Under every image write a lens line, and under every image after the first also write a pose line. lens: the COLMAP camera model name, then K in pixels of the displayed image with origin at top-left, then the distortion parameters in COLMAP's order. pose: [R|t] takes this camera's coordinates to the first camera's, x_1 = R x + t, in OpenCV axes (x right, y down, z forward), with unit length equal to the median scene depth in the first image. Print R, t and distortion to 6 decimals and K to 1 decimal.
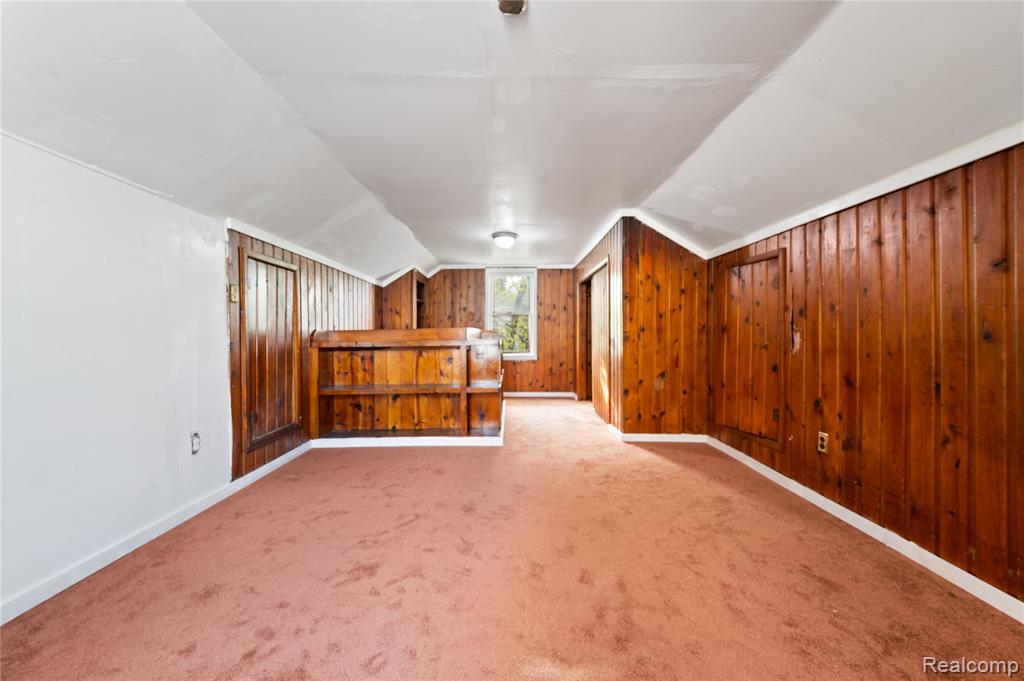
lens RADIAL K [[401.4, 0, 499.9], [0, 401.4, 341.6], [0, 0, 1]] dist [-0.000374, -0.000487]
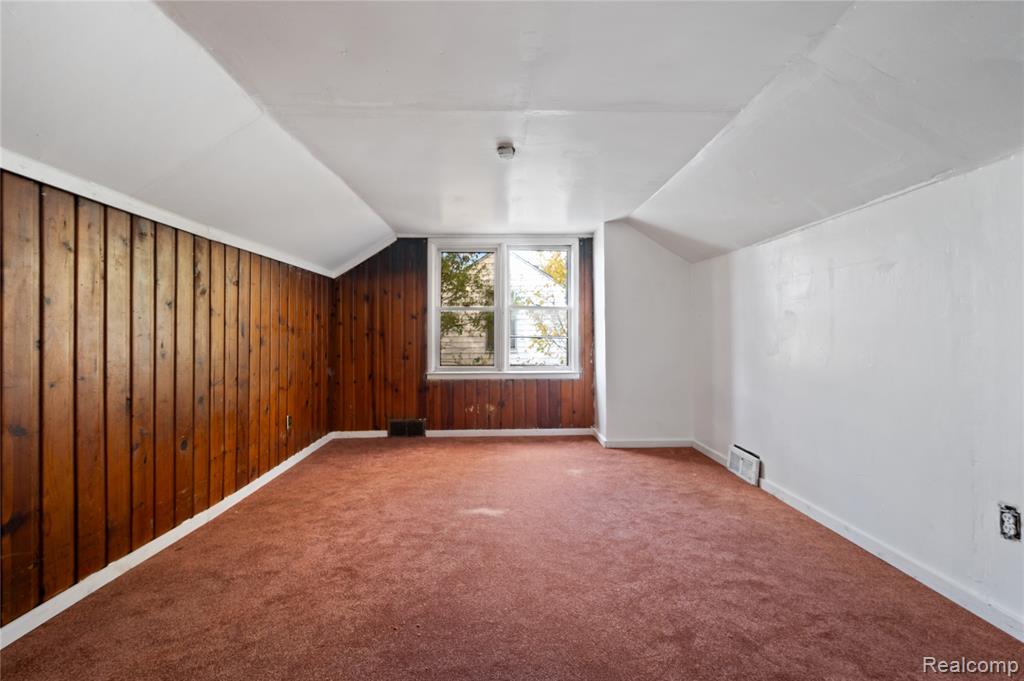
lens RADIAL K [[403.1, 0, 512.0], [0, 403.1, 340.5], [0, 0, 1]] dist [0.000030, -0.000126]
pose [[-0.999772, 0.010114, -0.018795, 0.024326], [0.009759, 0.999774, 0.018876, -0.037747], [0.018982, 0.018688, -0.999645, 1.181046]]
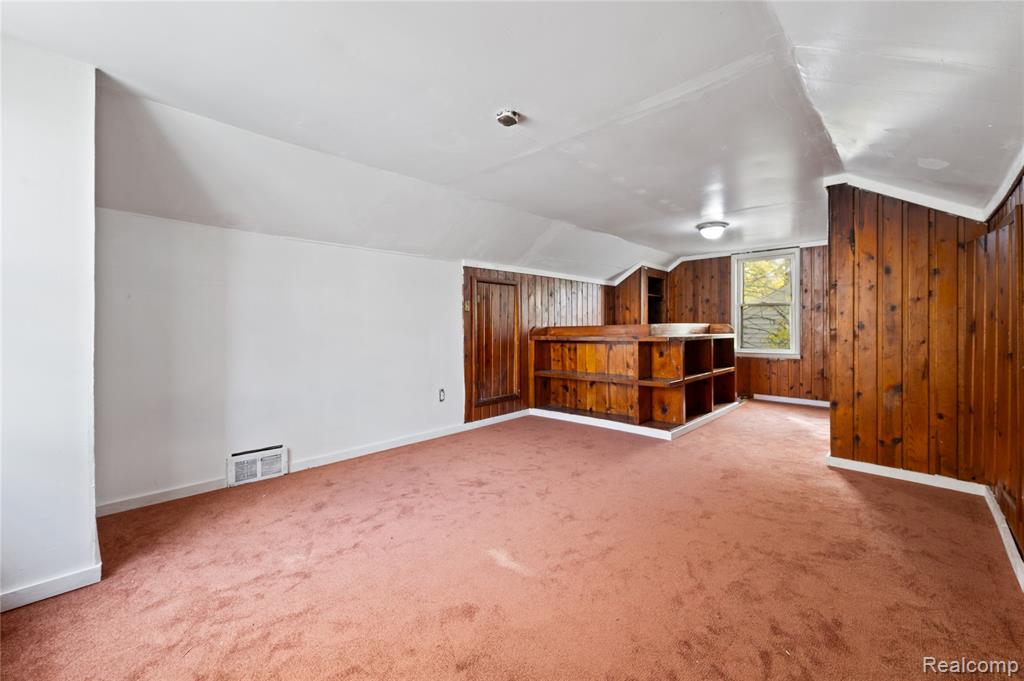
lens RADIAL K [[414.7, 0, 504.8], [0, 414.7, 325.5], [0, 0, 1]] dist [-0.000006, -0.000371]
pose [[0.711185, -0.001192, -0.703004, 0.497447], [-0.006325, 0.999947, -0.008094, -0.024102], [0.702977, 0.010203, 0.711140, -0.055997]]
